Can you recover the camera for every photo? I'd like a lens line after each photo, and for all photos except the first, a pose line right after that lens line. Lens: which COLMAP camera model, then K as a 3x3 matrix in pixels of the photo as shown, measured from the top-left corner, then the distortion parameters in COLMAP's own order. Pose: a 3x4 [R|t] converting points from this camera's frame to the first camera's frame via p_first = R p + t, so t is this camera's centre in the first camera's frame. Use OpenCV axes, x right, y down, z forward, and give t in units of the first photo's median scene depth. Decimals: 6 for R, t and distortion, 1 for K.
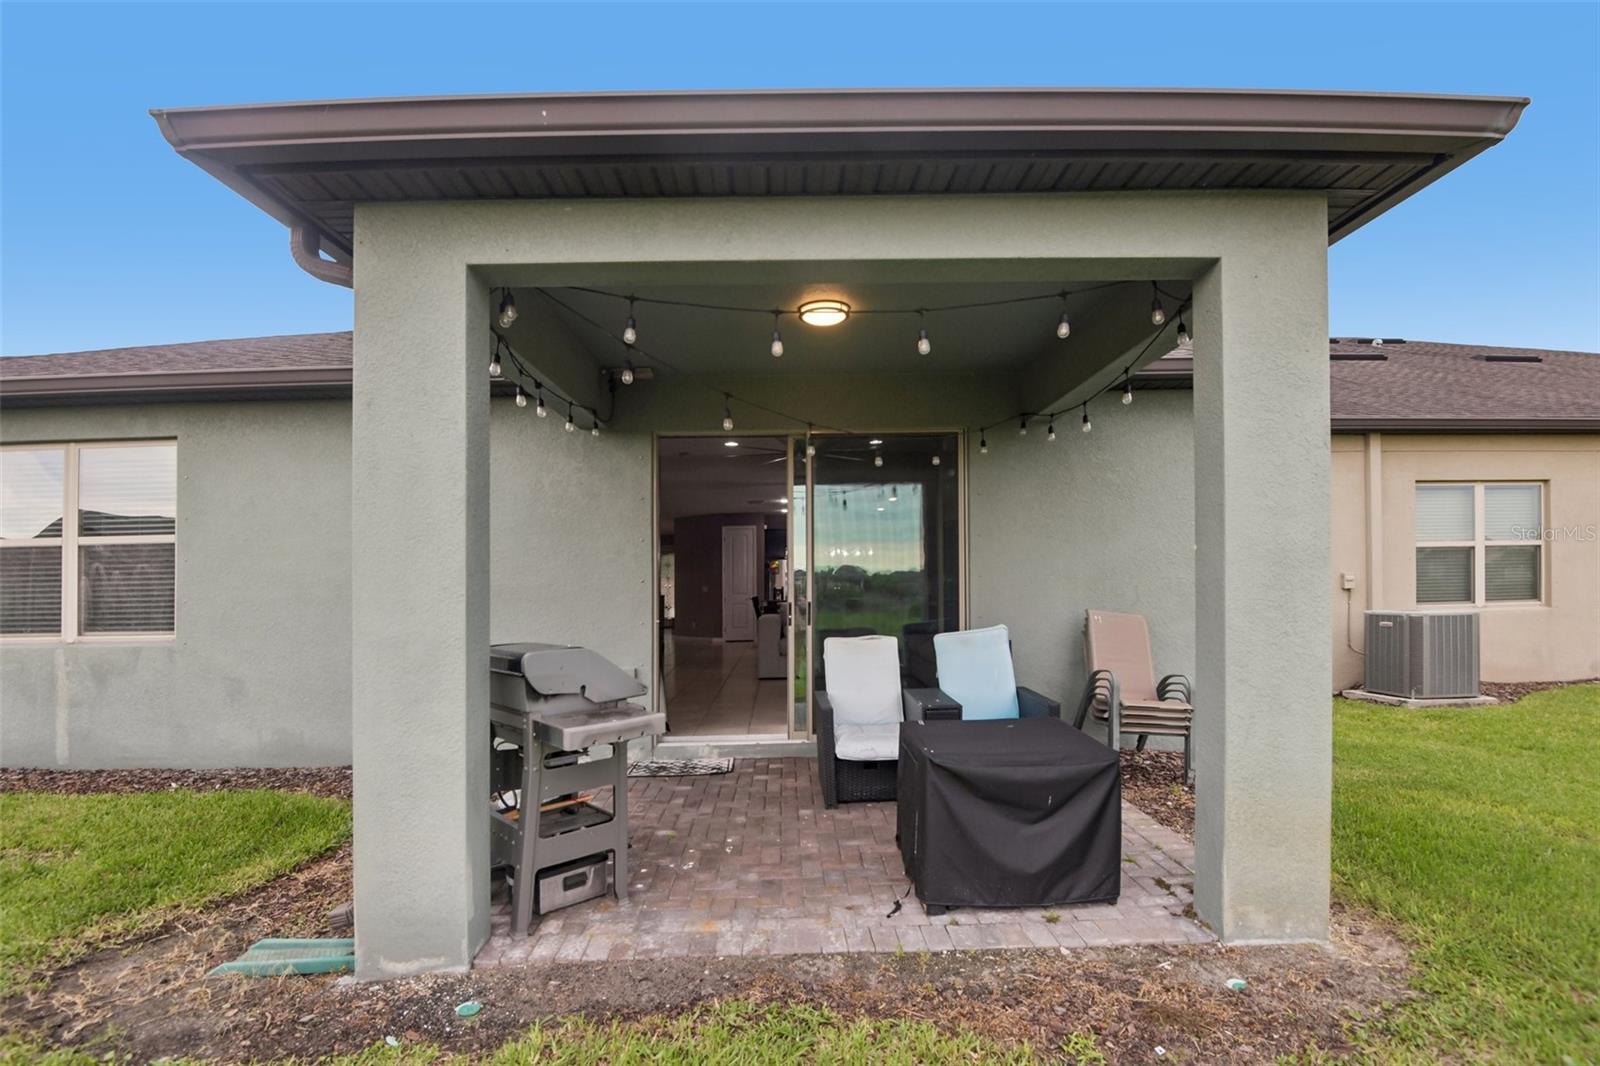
lens RADIAL K [[758.6, 0, 798.4], [0, 758.6, 571.4], [0, 0, 1]] dist [-0.042633, -0.000461]
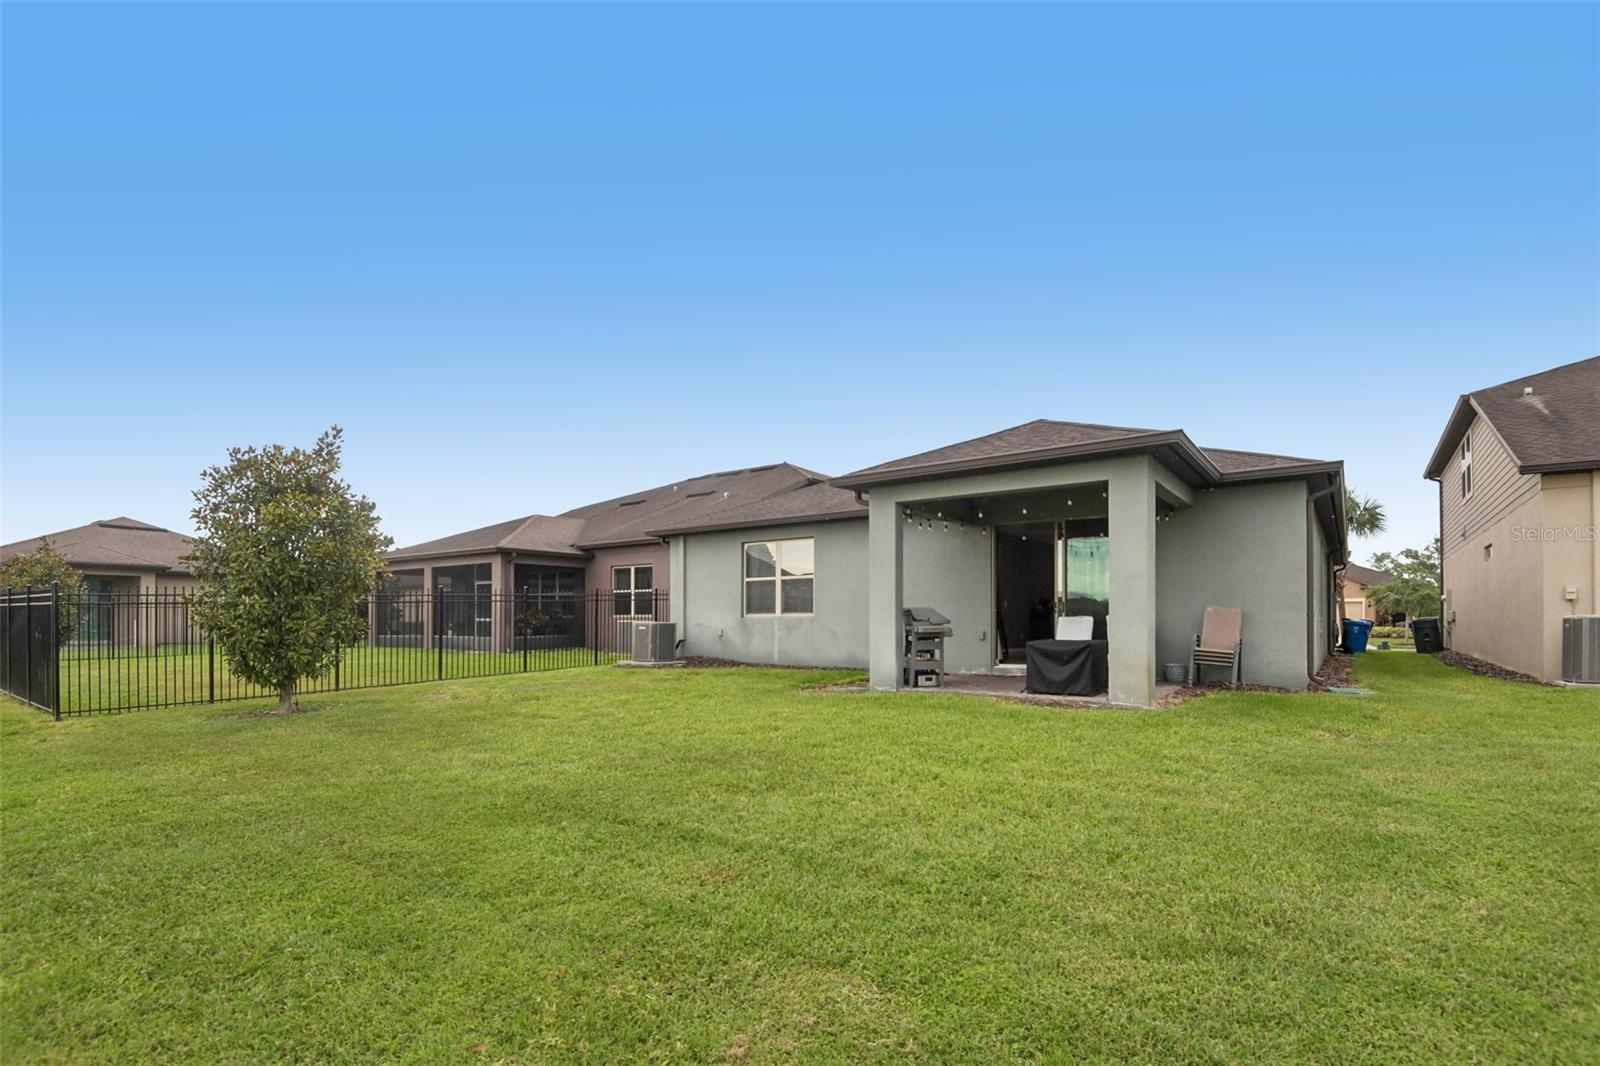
lens RADIAL K [[758.6, 0, 798.4], [0, 758.6, 571.4], [0, 0, 1]] dist [-0.042633, -0.000461]
pose [[0.789767, -0.022381, -0.612999, 0.726887], [-0.002036, 0.999233, -0.039106, 0.041063], [0.613404, 0.032132, 0.789115, -1.113371]]
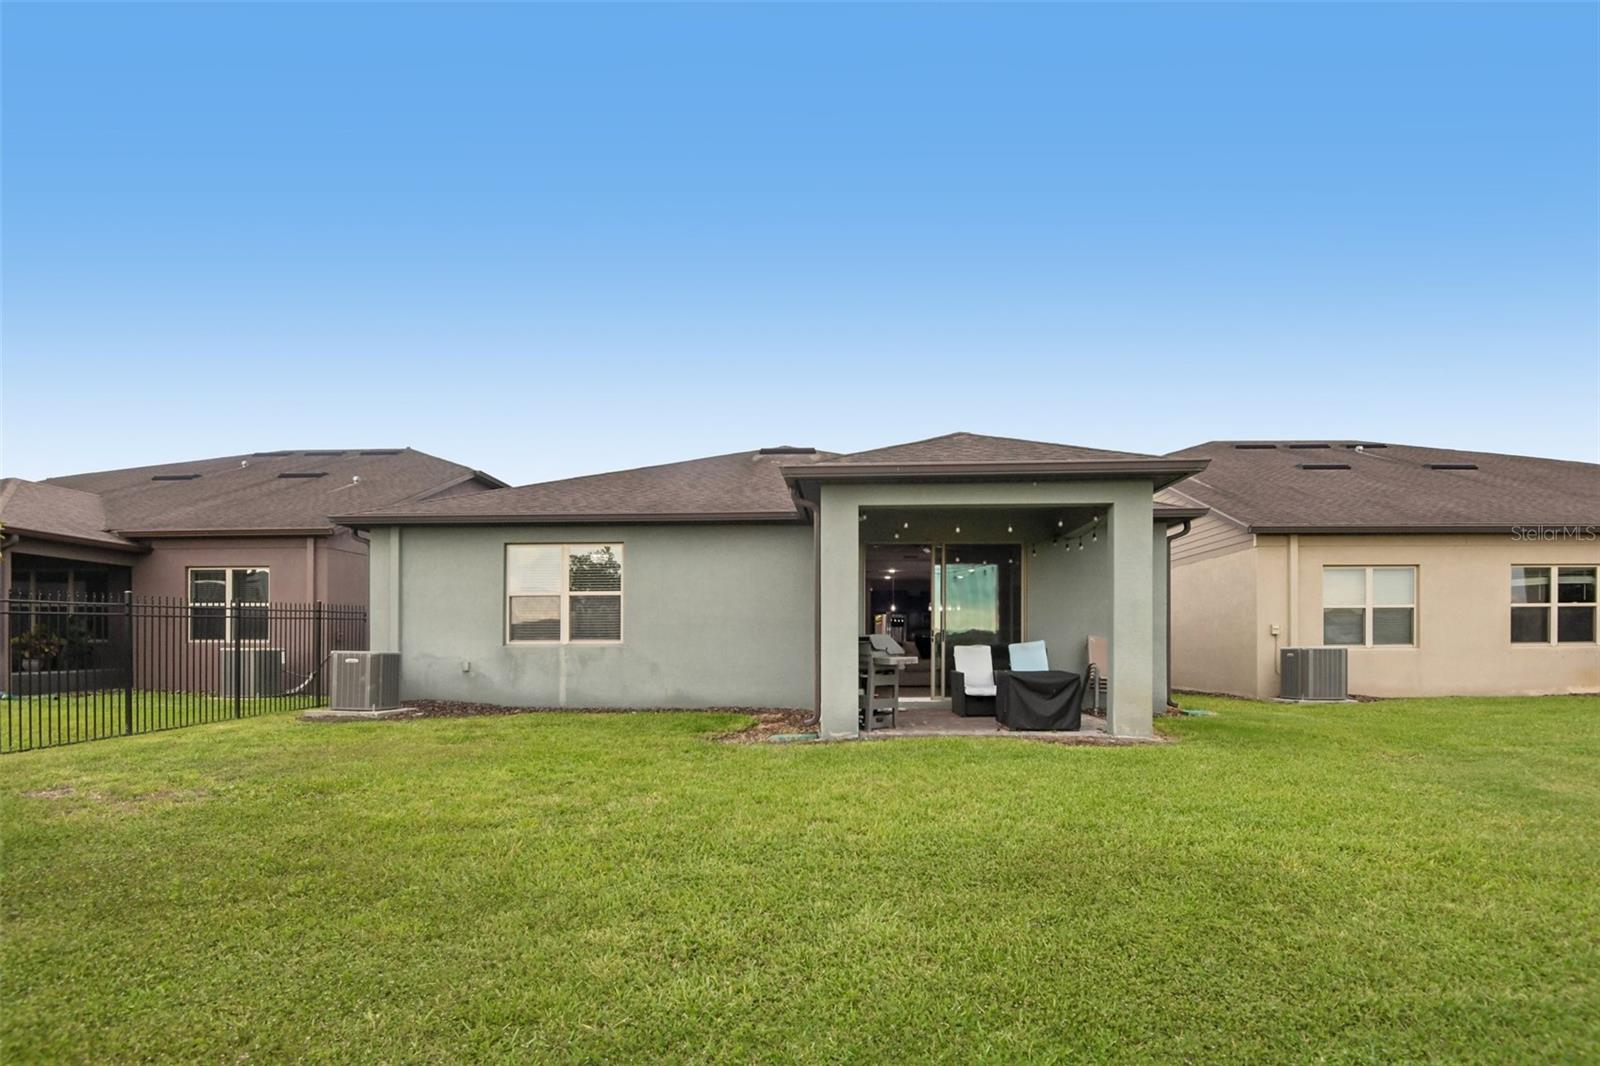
lens RADIAL K [[778.9, 0, 792.4], [0, 778.9, 605.1], [0, 0, 1]] dist [-0.029137, -0.000048]
pose [[0.996972, 0.013737, -0.076544, -0.226945], [-0.016451, 0.999254, -0.034941, 0.054256], [0.076007, 0.036094, 0.996454, -1.061834]]
